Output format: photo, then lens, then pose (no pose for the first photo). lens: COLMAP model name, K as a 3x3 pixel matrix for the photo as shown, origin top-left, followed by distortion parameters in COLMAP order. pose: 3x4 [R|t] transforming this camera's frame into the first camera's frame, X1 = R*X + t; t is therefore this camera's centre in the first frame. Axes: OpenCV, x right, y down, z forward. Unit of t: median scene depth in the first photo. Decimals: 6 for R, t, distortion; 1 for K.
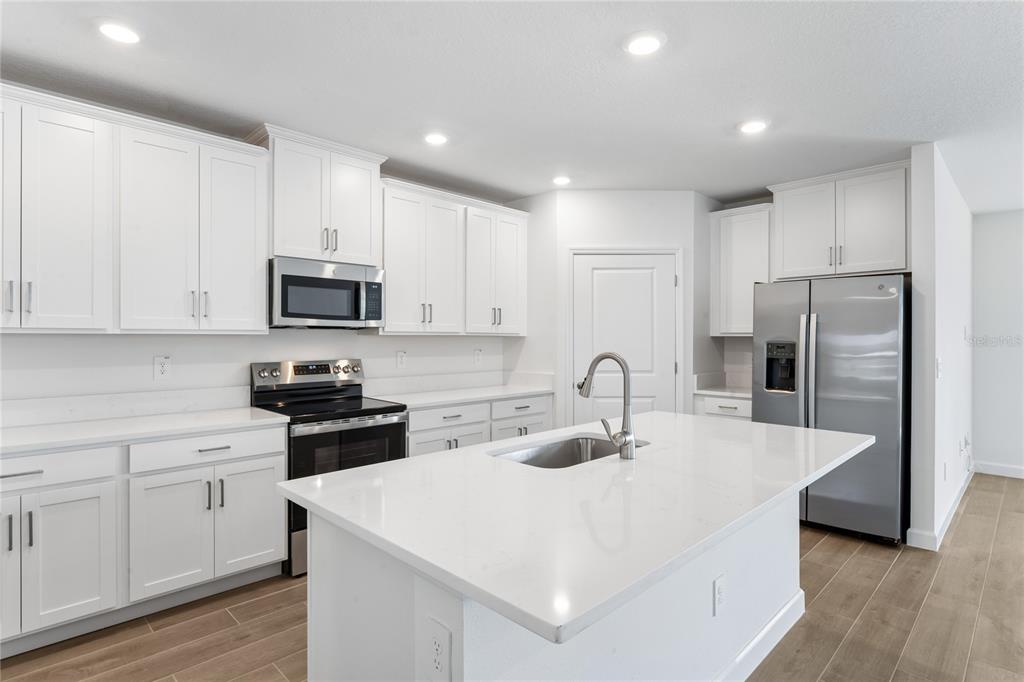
lens RADIAL K [[523.5, 0, 510.3], [0, 523.5, 339.3], [0, 0, 1]] dist [0.000292, -0.003504]
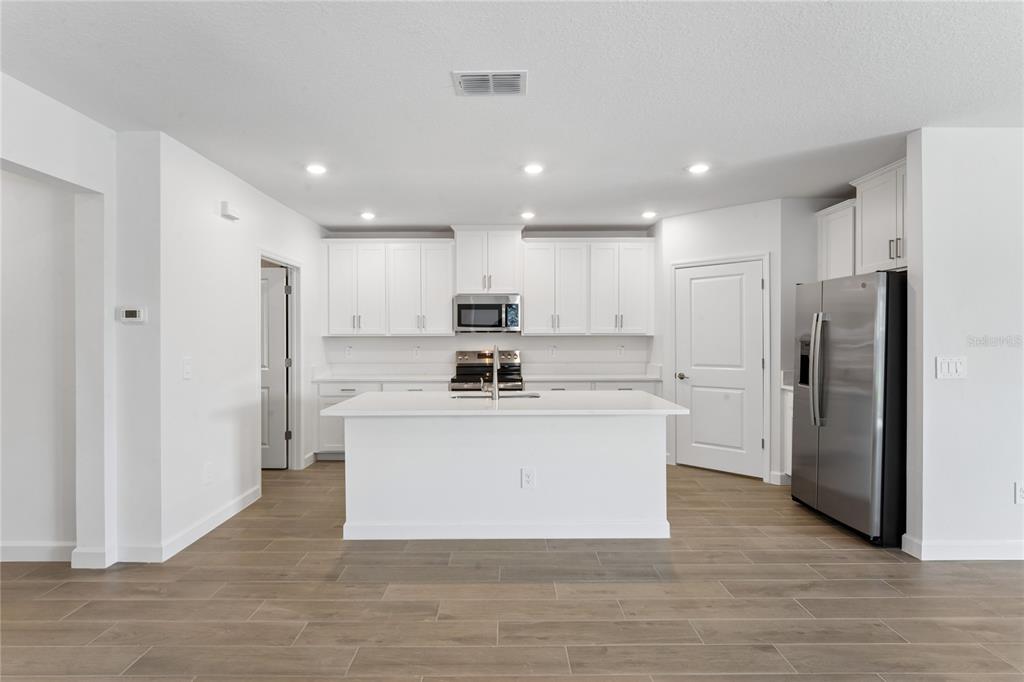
lens RADIAL K [[523.5, 0, 507.3], [0, 523.5, 341.6], [0, 0, 1]] dist [0.000292, -0.003504]
pose [[0.711784, 0.002522, -0.702394, 0.746537], [0.003270, 0.999971, 0.006904, -0.001013], [0.702391, -0.007211, 0.711755, -0.161115]]
